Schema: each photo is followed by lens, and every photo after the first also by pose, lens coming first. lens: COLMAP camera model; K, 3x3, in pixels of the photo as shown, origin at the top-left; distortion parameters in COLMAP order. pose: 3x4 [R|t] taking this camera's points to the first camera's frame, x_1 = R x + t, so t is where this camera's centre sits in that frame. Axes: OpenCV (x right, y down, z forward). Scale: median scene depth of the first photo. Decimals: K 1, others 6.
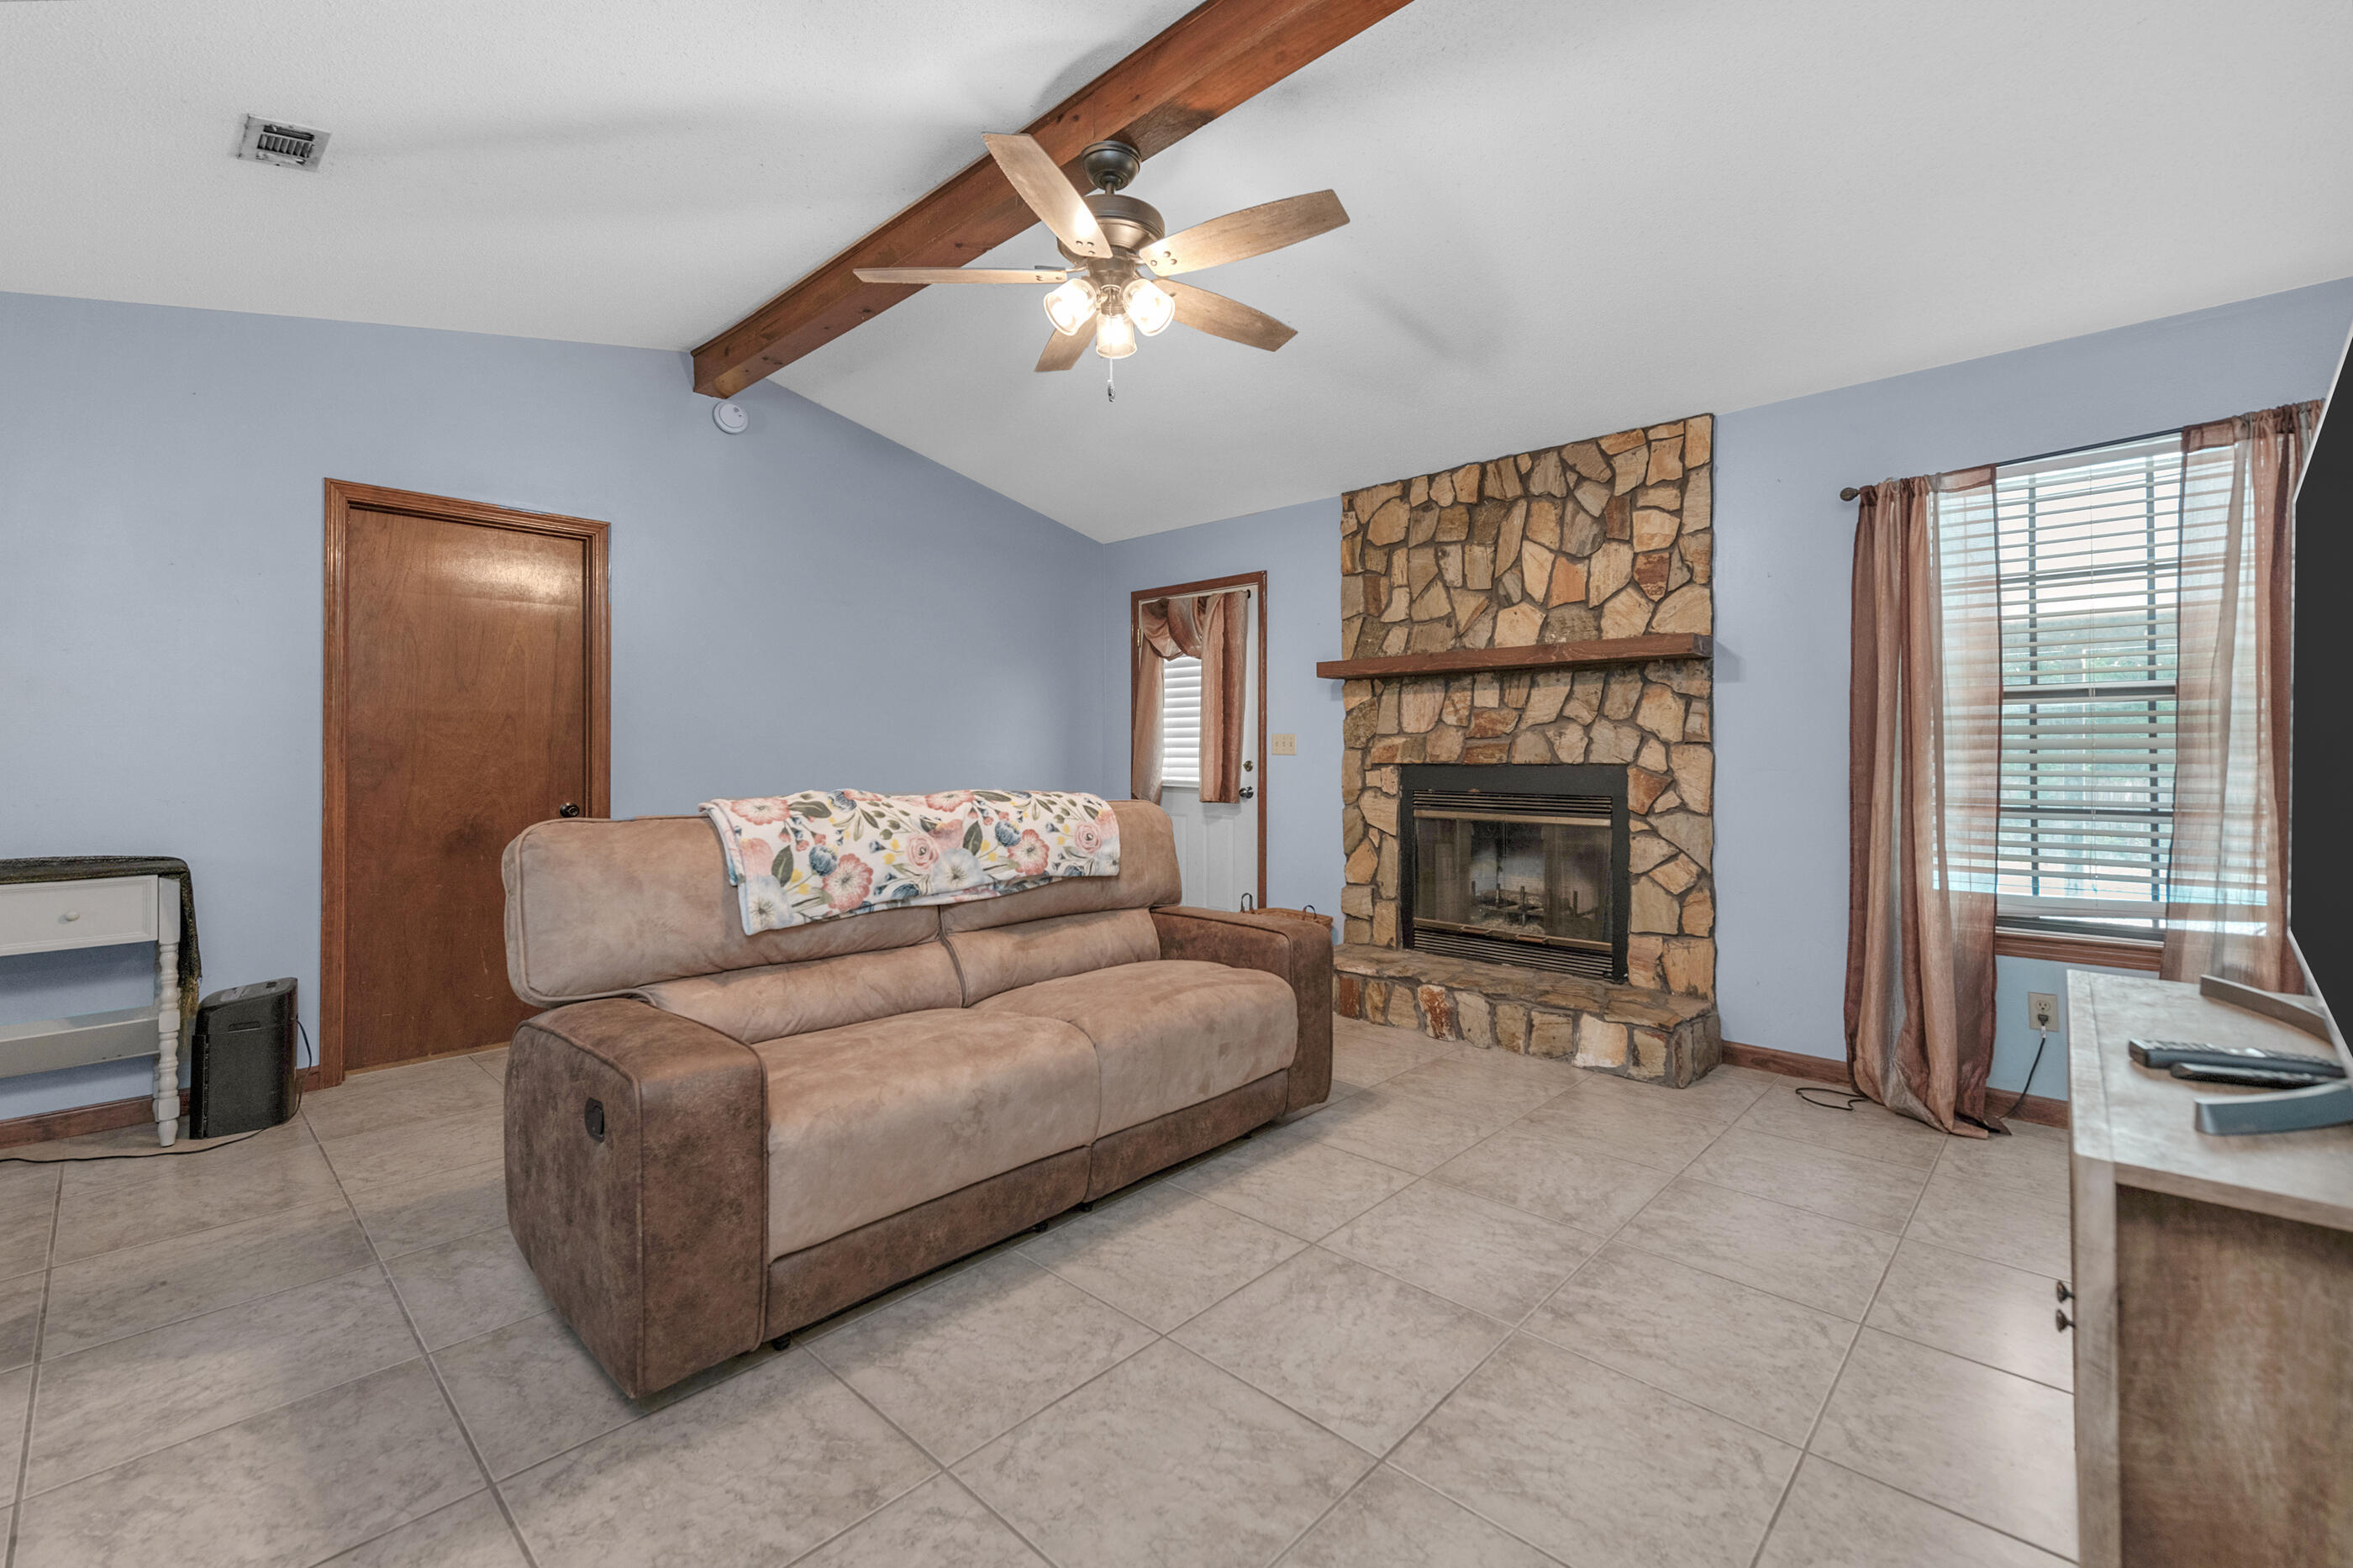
lens RADIAL K [[978.4, 0, 1203.9], [0, 978.4, 744.6], [0, 0, 1]] dist [0.001011, -0.000117]
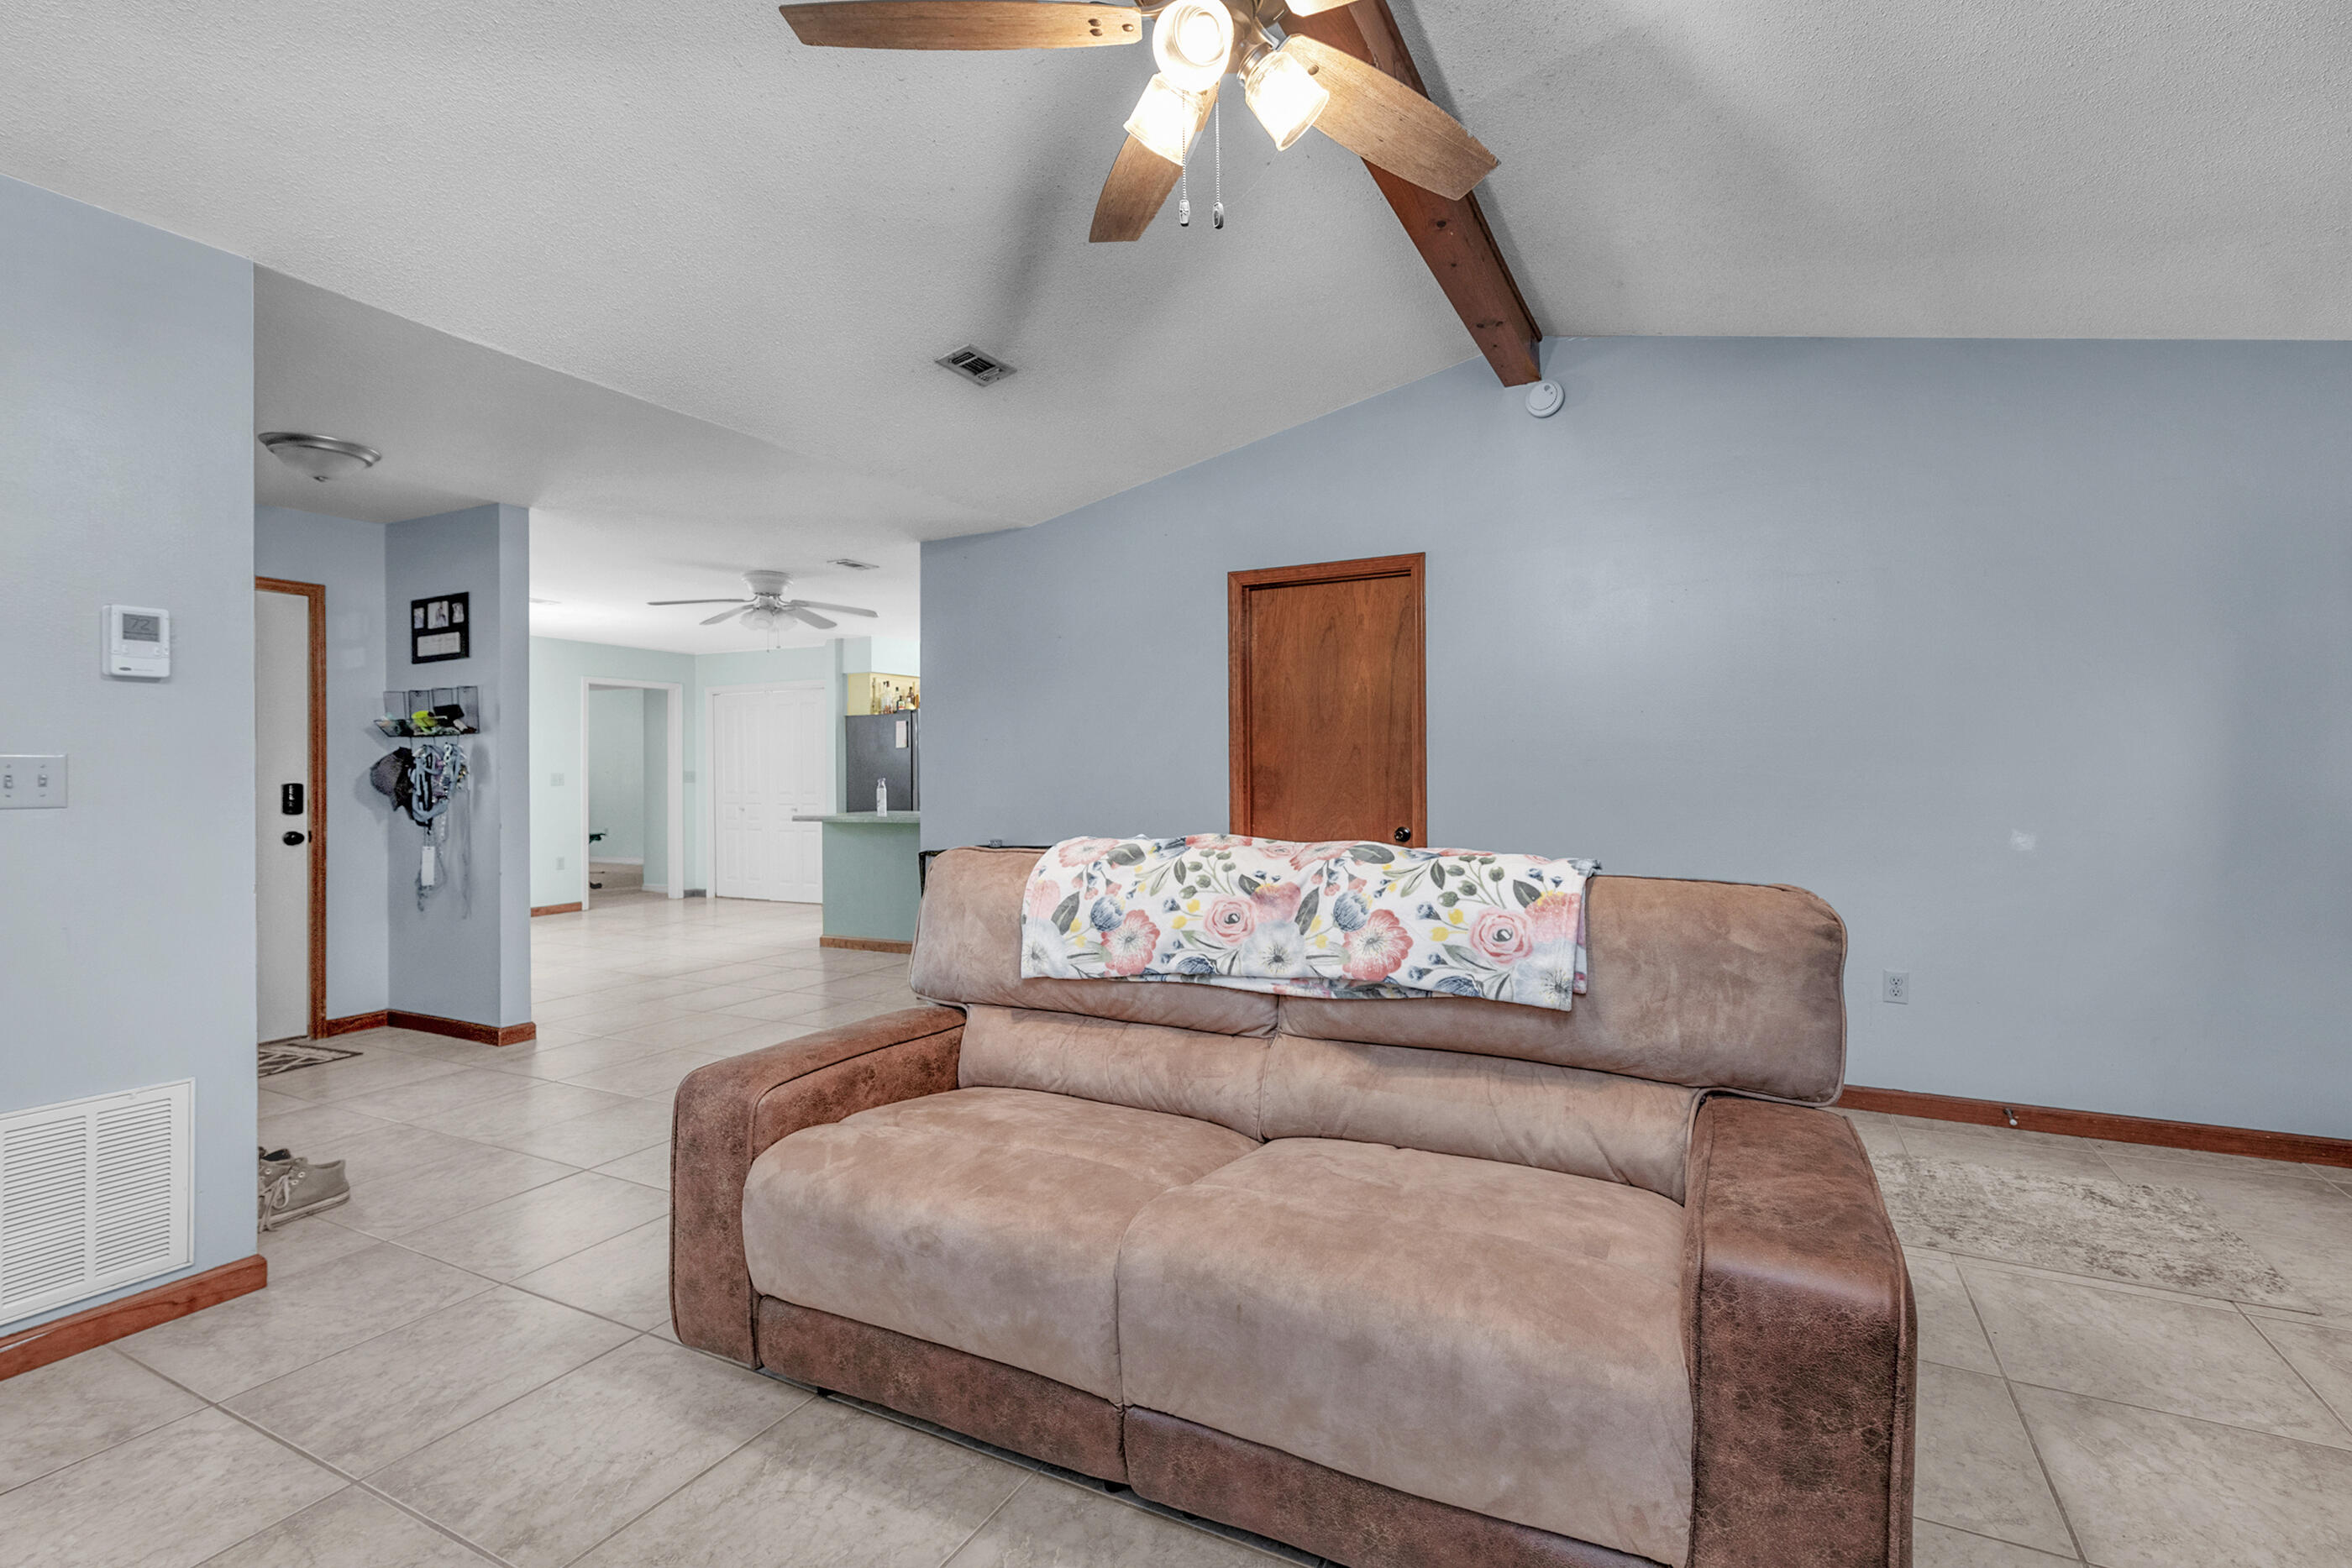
lens RADIAL K [[990.2, 0, 1158.6], [0, 990.2, 751.6], [0, 0, 1]] dist [0.002927, 0.000583]
pose [[0.296889, -0.023257, -0.954629, 0.325675], [0.017210, 0.999671, -0.019002, -0.007812], [0.954757, -0.010787, 0.297192, 0.507121]]
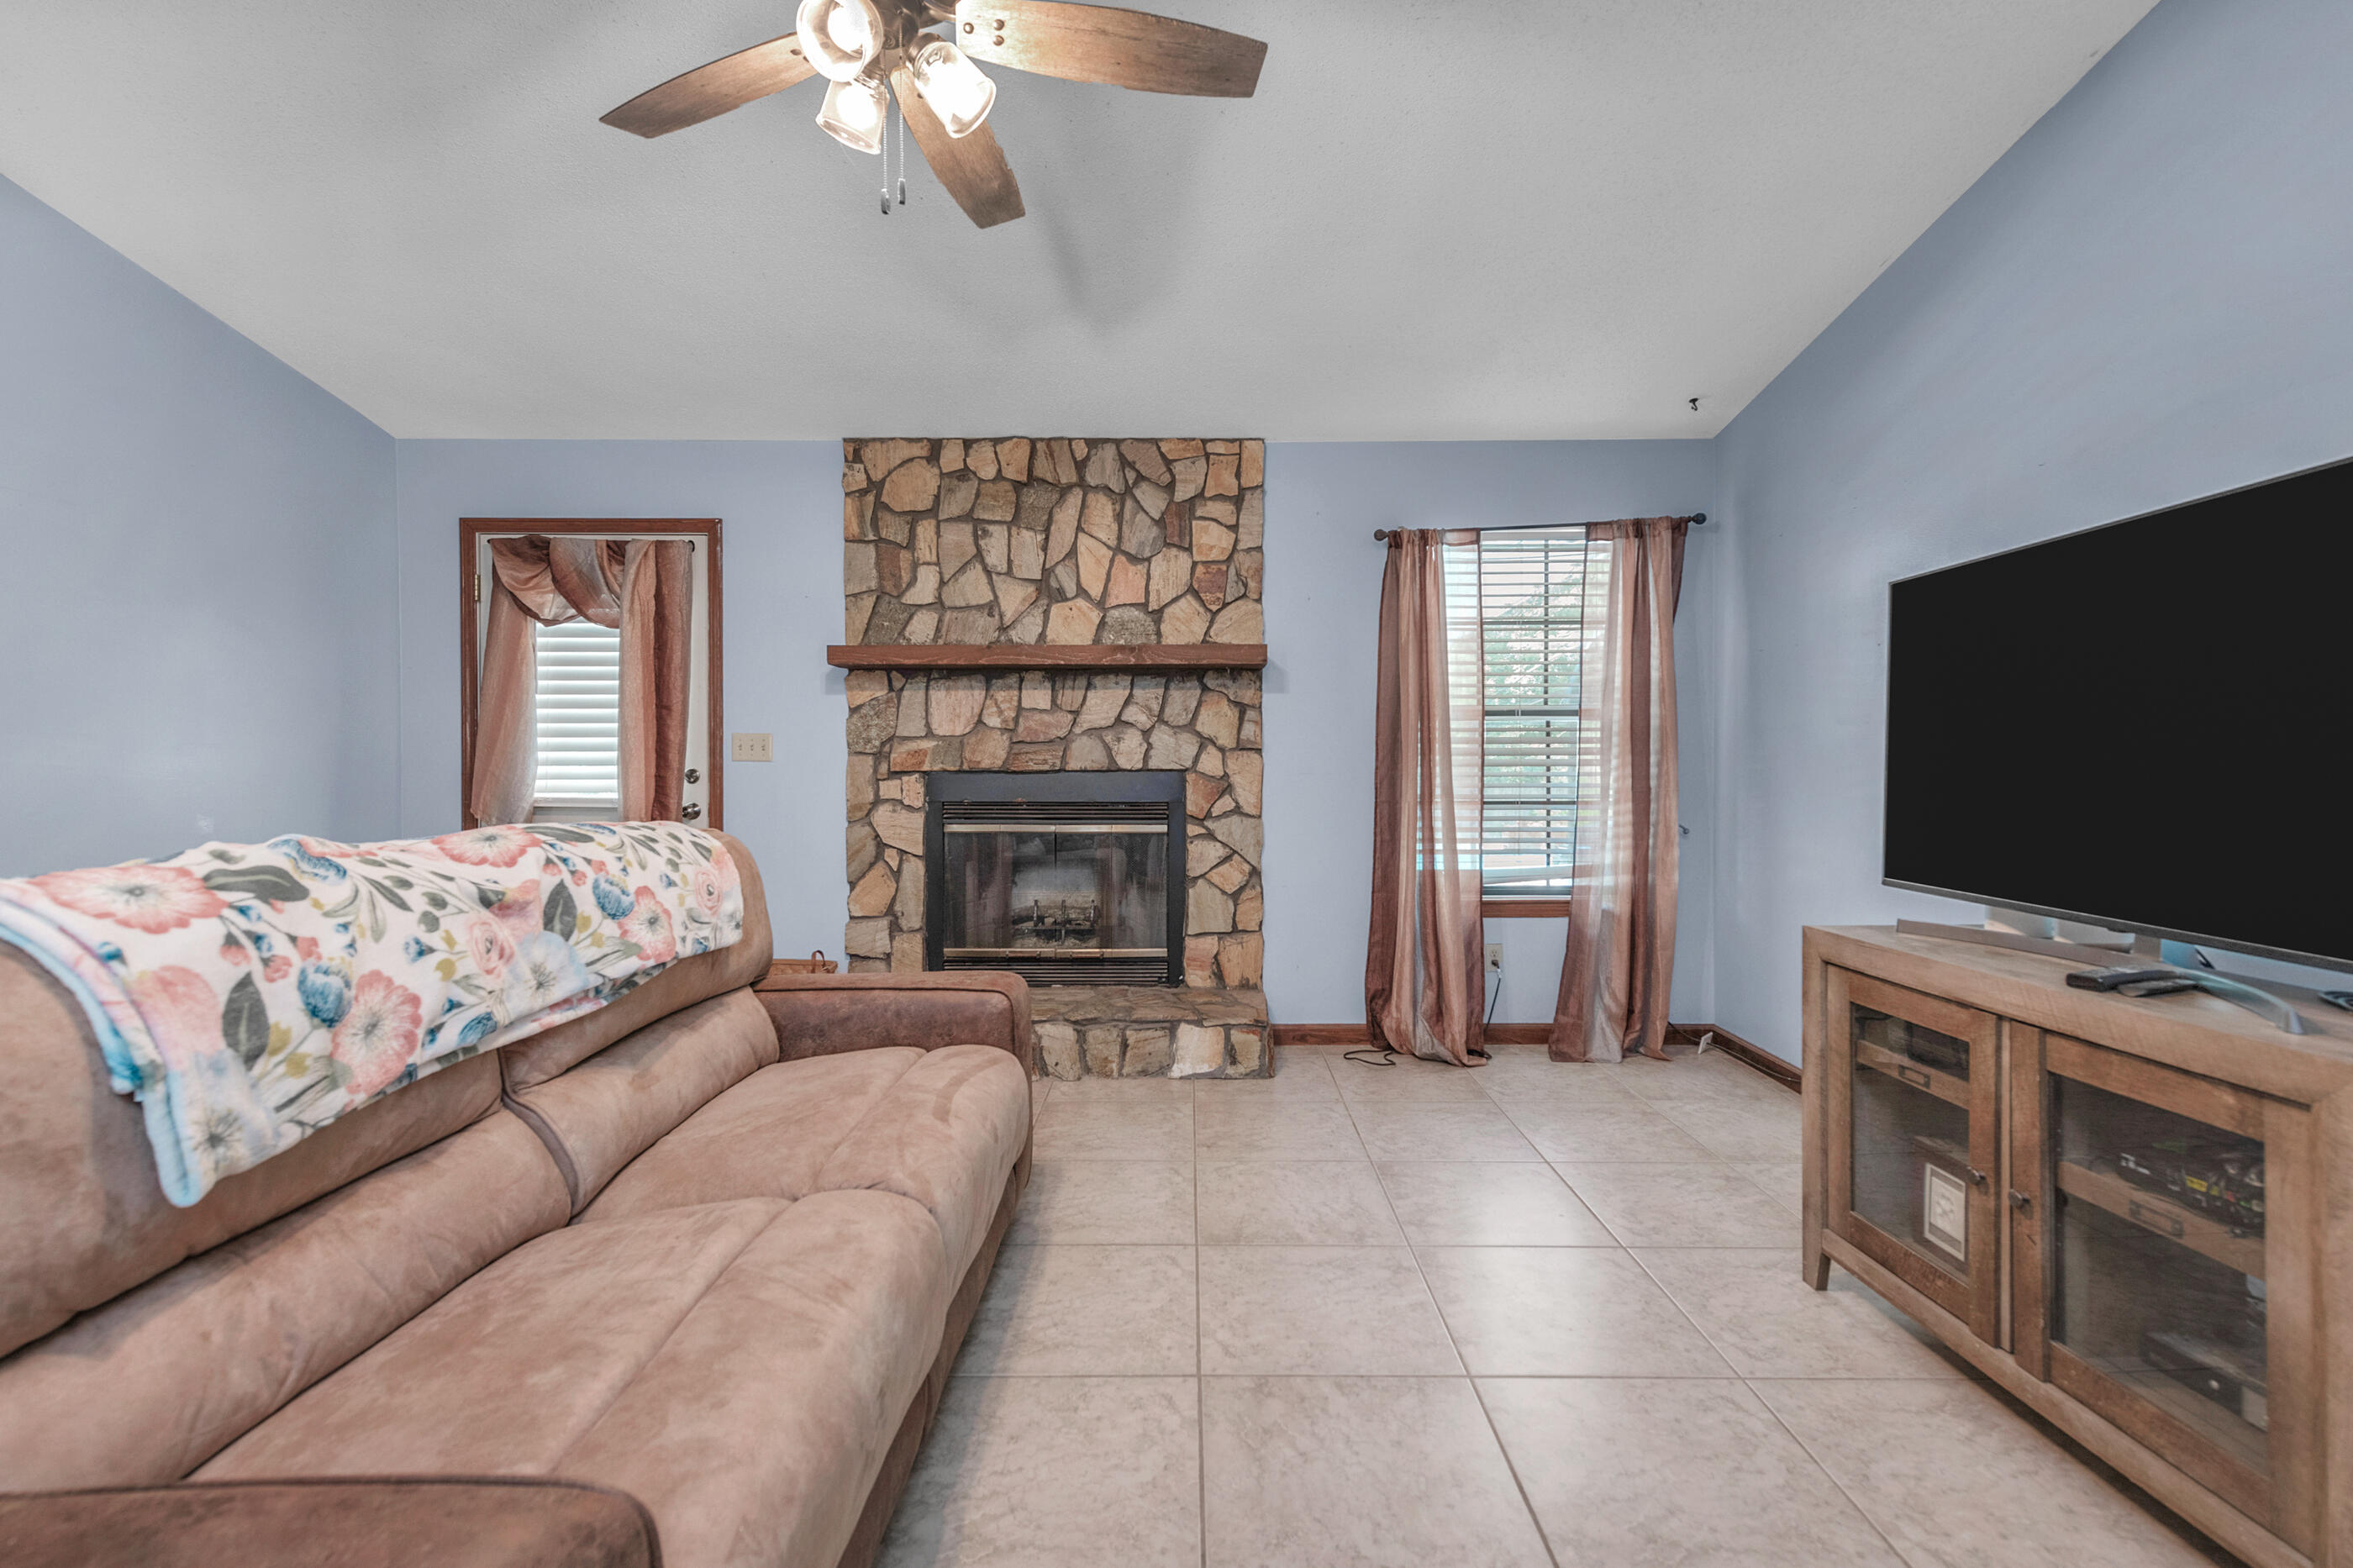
lens RADIAL K [[986.5, 0, 1179.7], [0, 986.5, 768.3], [0, 0, 1]] dist [0.019308, -0.006573]
pose [[0.735509, -0.006469, 0.677484, -0.268666], [-0.005326, 0.999868, 0.015330, 0.002947], [-0.677494, -0.014884, 0.735378, 0.257639]]
